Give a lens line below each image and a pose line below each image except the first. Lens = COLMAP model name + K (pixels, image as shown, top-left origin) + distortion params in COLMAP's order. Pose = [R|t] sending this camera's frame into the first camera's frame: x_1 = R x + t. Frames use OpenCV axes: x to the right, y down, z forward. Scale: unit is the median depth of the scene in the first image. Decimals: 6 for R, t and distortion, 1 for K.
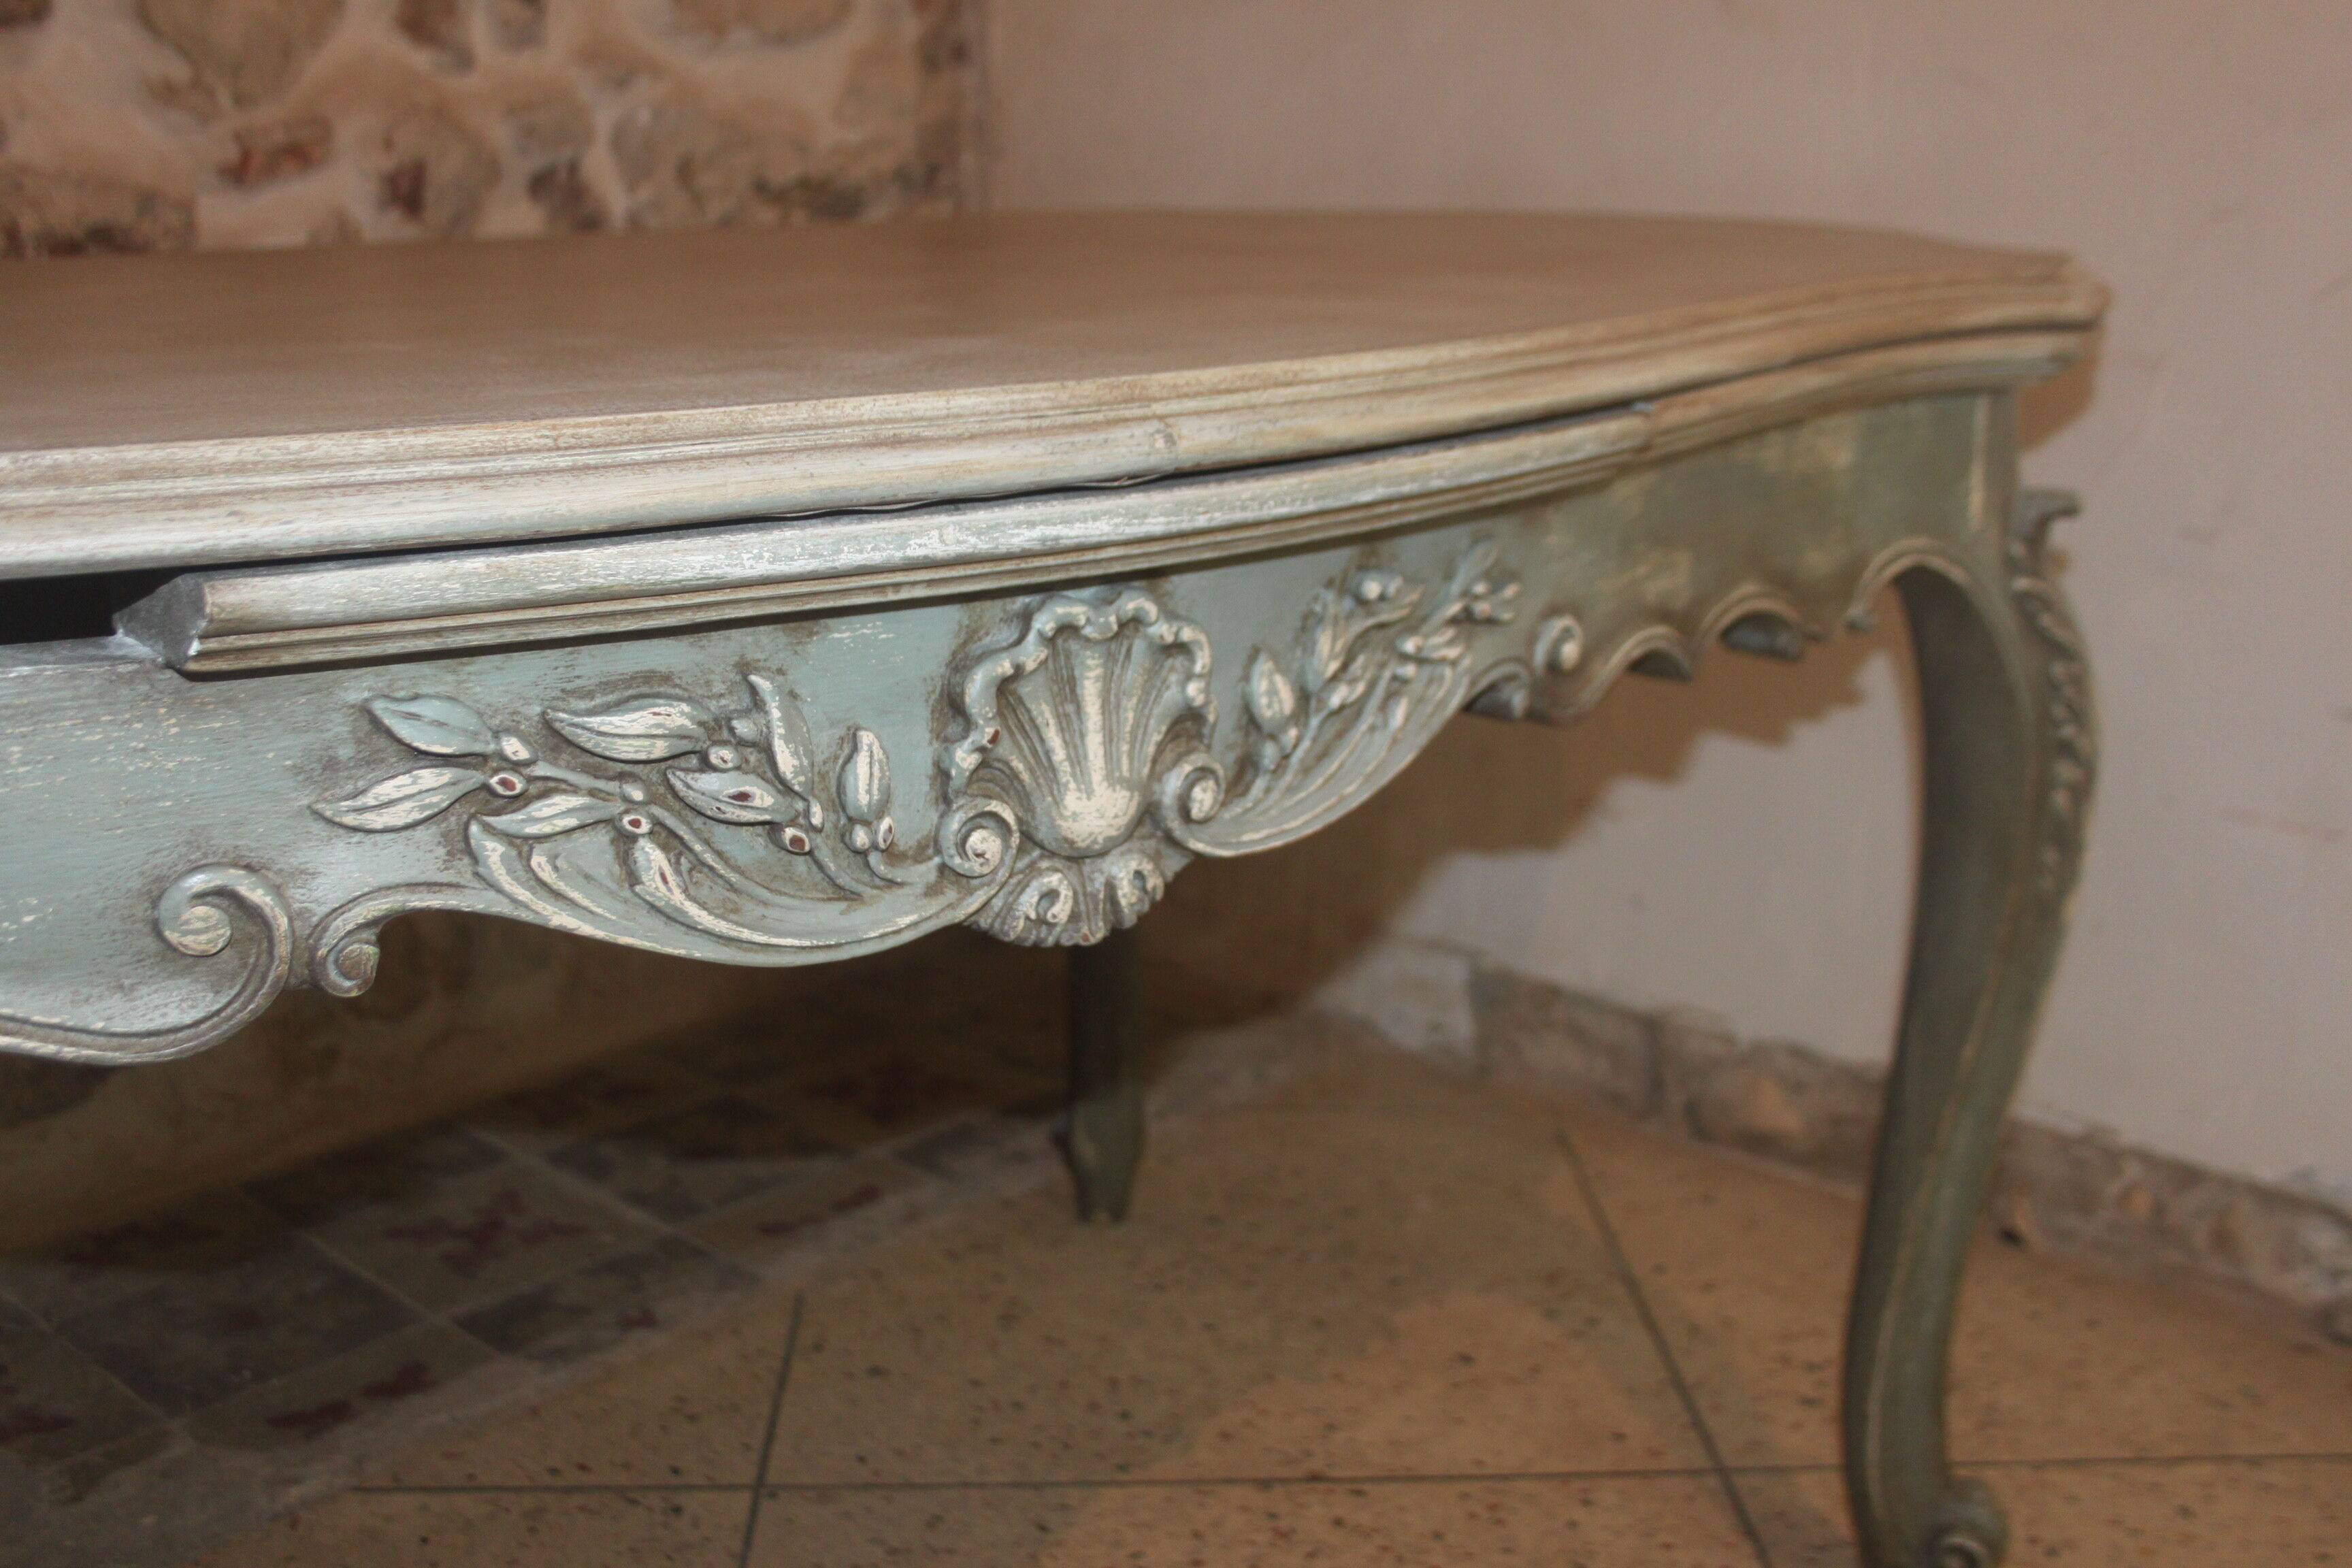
lens RADIAL K [[2555.4, 0, 1146.3], [0, 2555.4, 685.8], [0, 0, 1]] dist [-0.023785, 0.000000]
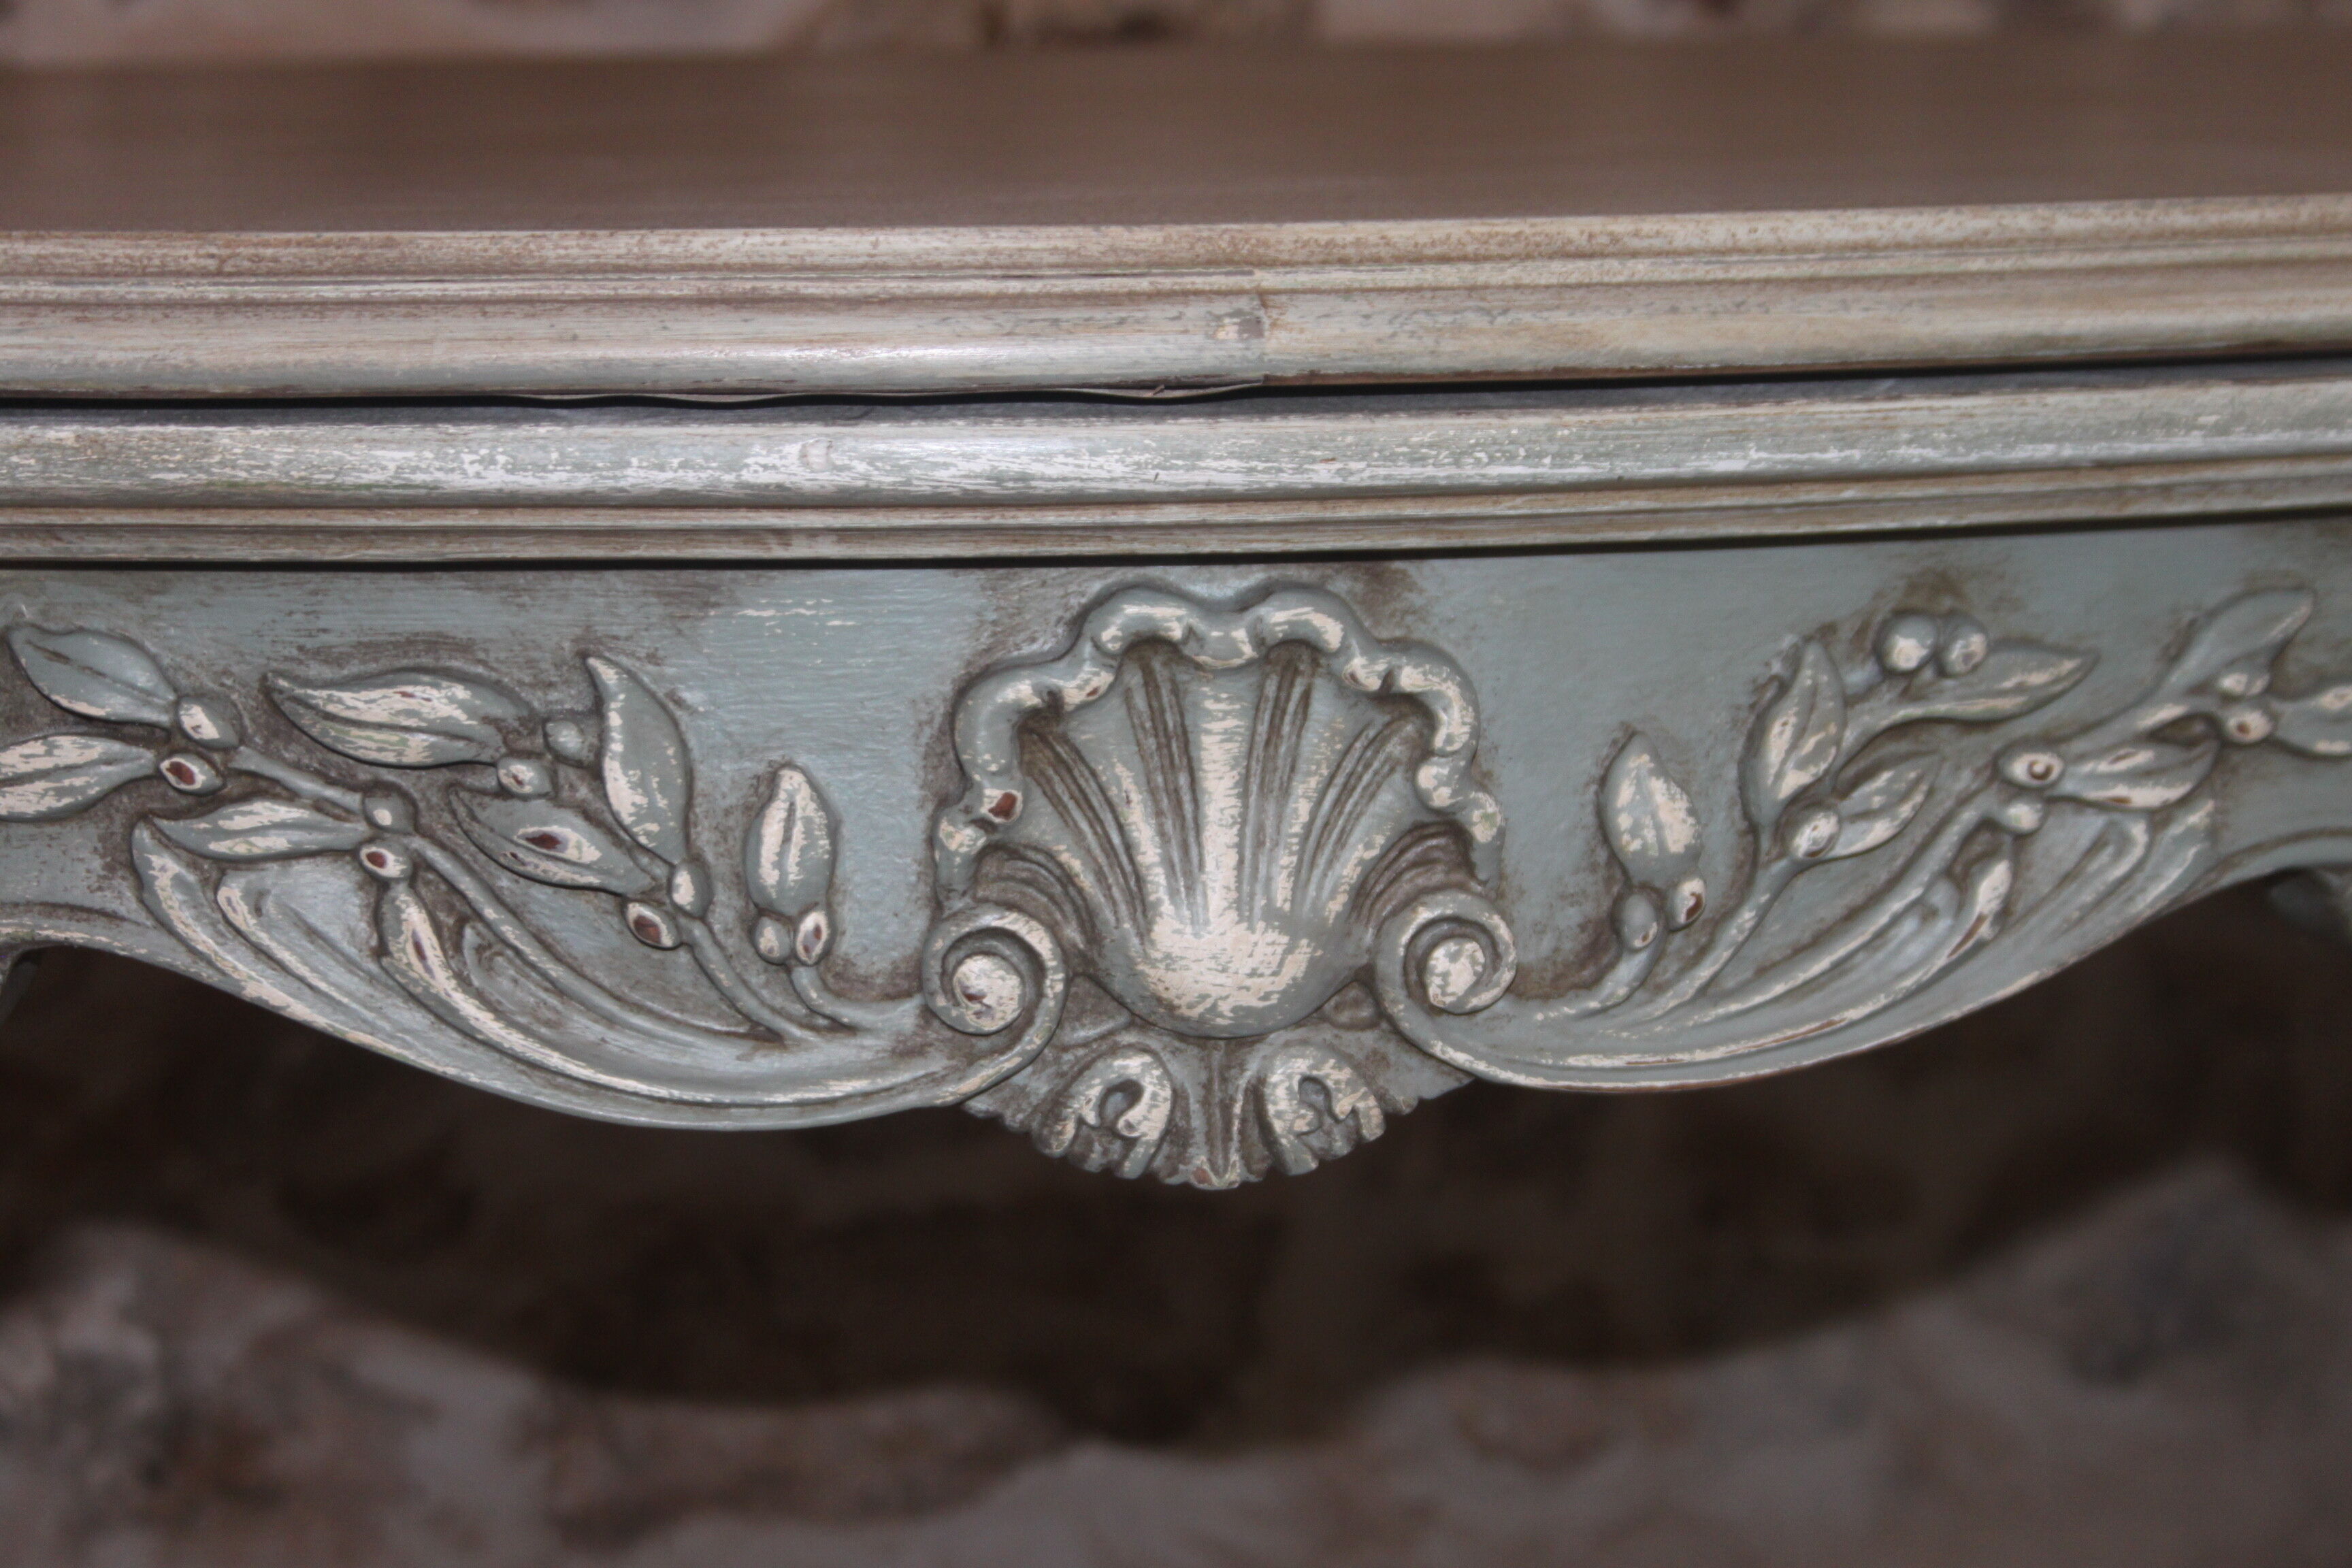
lens RADIAL K [[5249.8, 0, 1174.1], [0, 5249.8, 803.1], [0, 0, 1]] dist [0.203033, 0.000000]
pose [[0.847386, 0.094334, -0.522531, 0.648249], [-0.114531, 0.993399, -0.006394, 0.023378], [0.518478, 0.065264, 0.852596, -0.050186]]
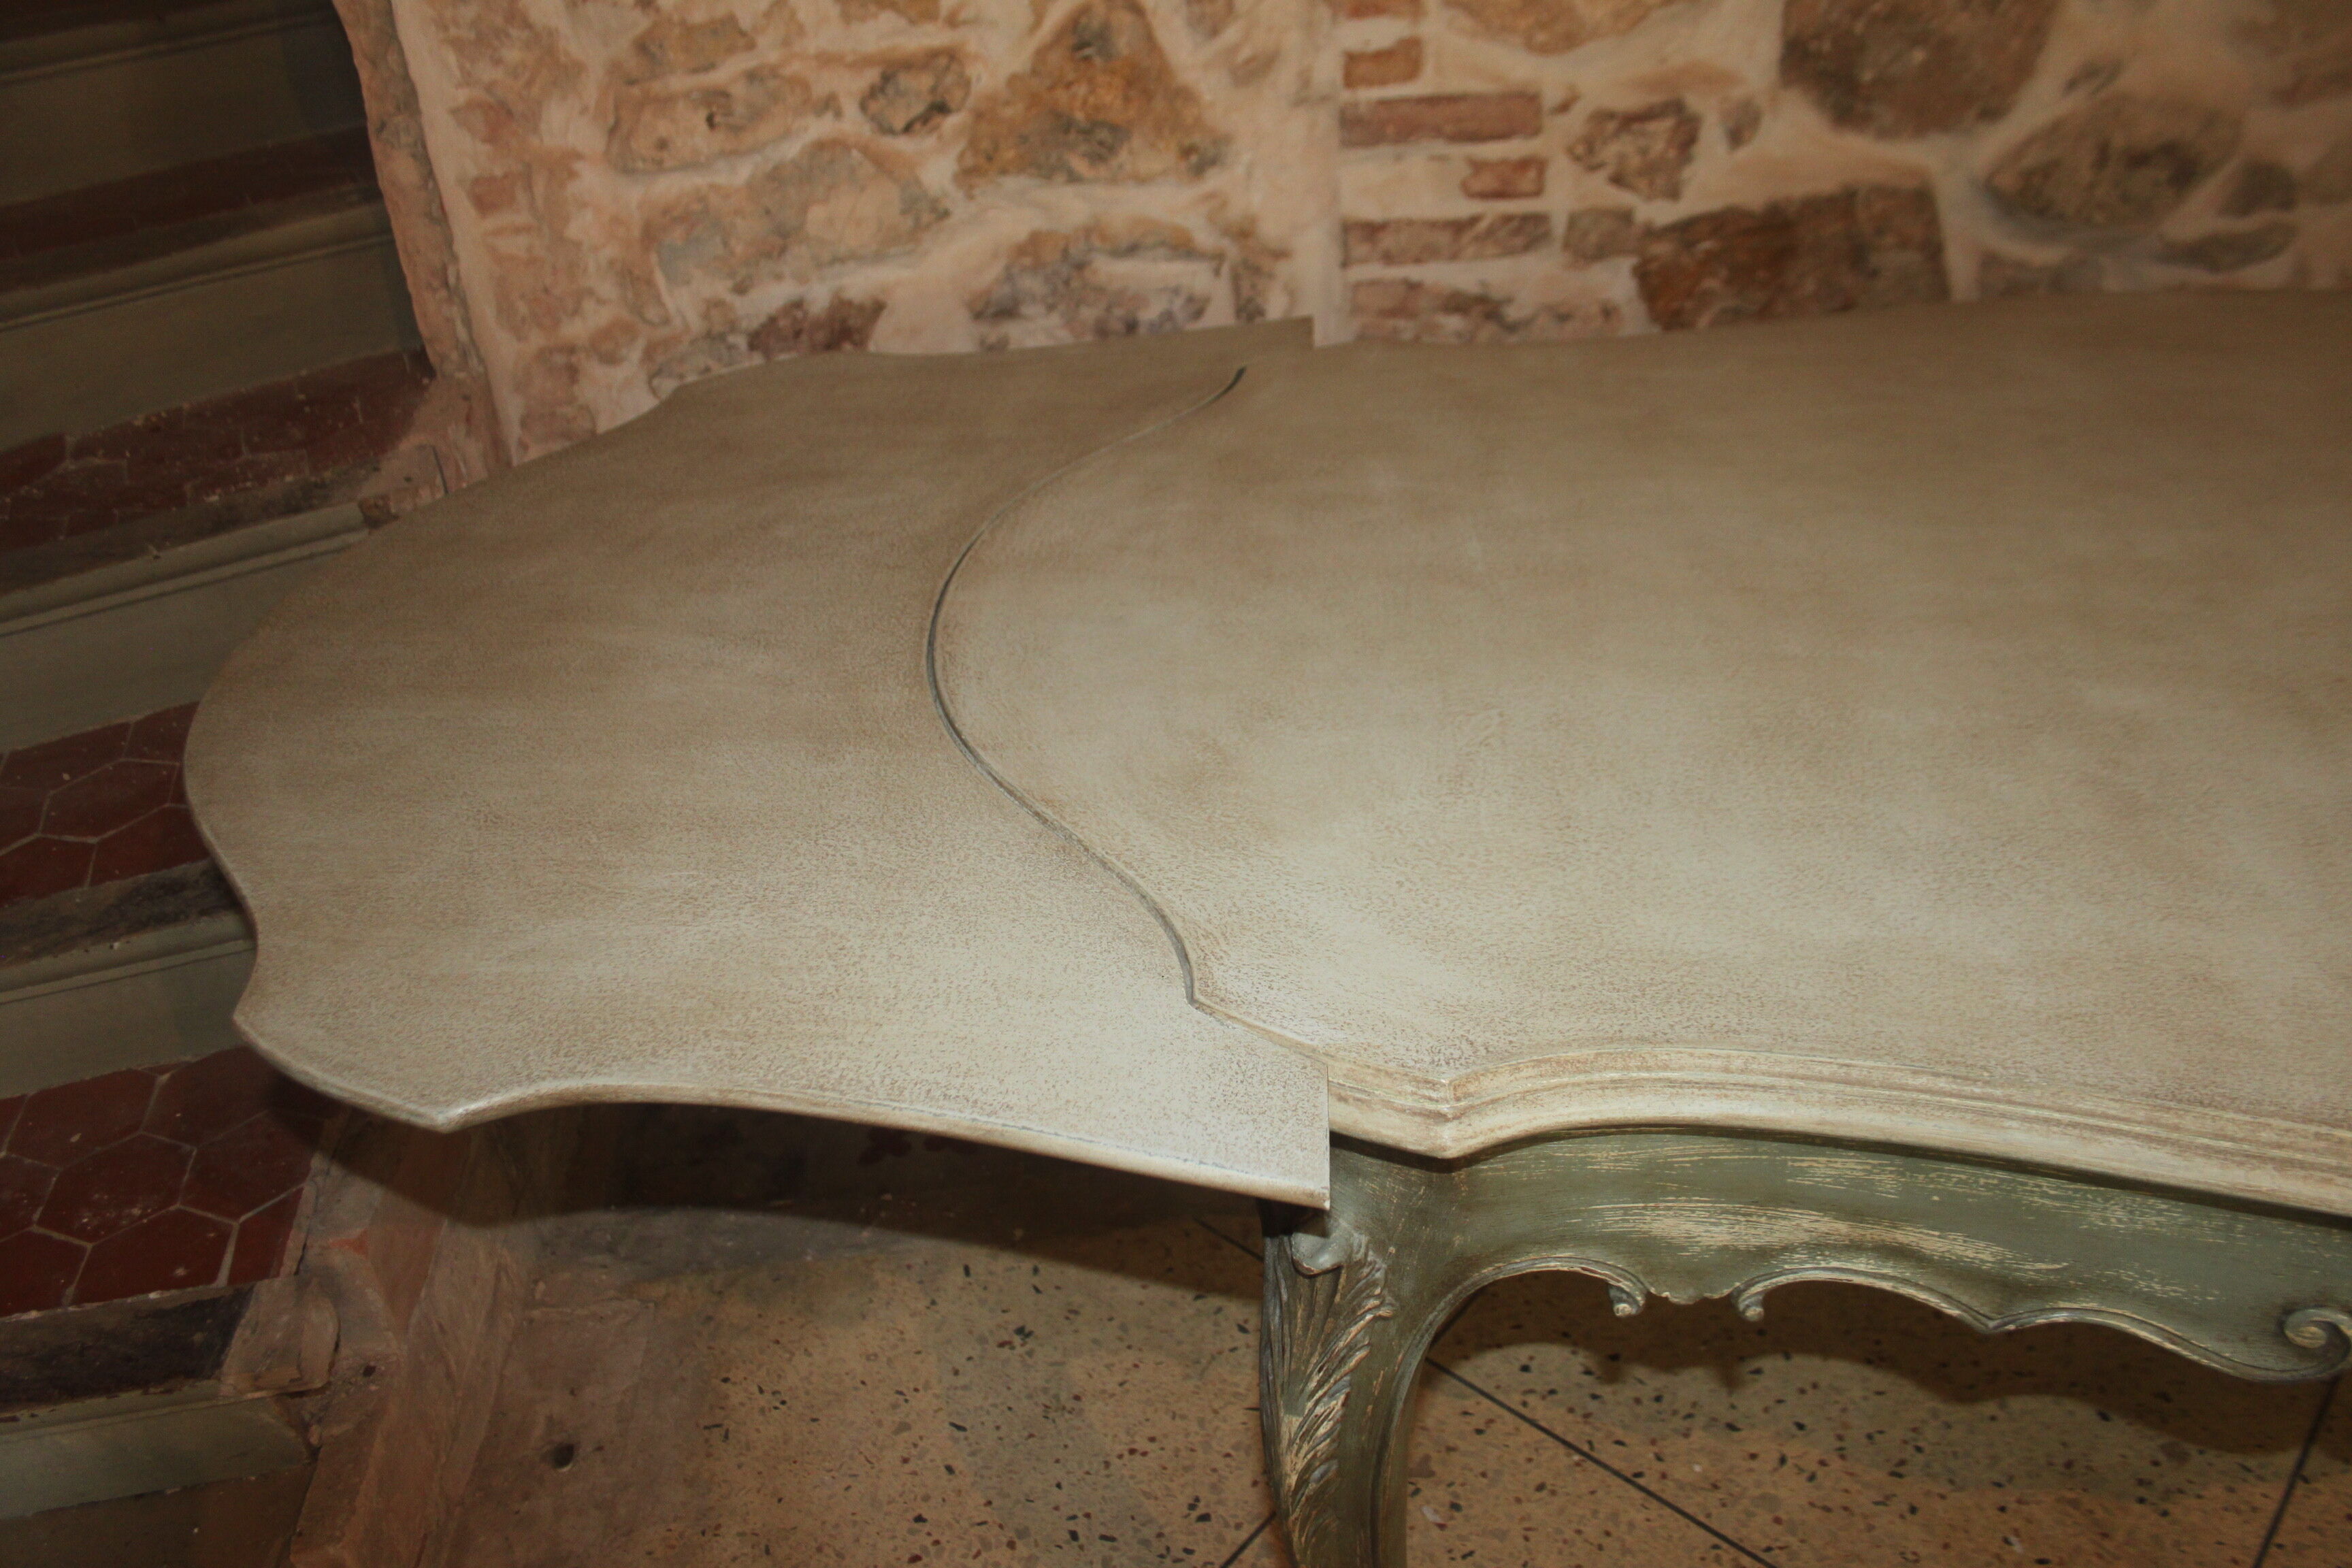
lens RADIAL K [[1949.2, 0, 1181.6], [0, 1949.2, 758.1], [0, 0, 1]] dist [-0.154019, 0.125554]
pose [[0.732798, 0.341671, -0.588445, -0.286368], [-0.105489, 0.911382, 0.397812, -0.573753], [0.672219, -0.229442, 0.703902, -0.226290]]
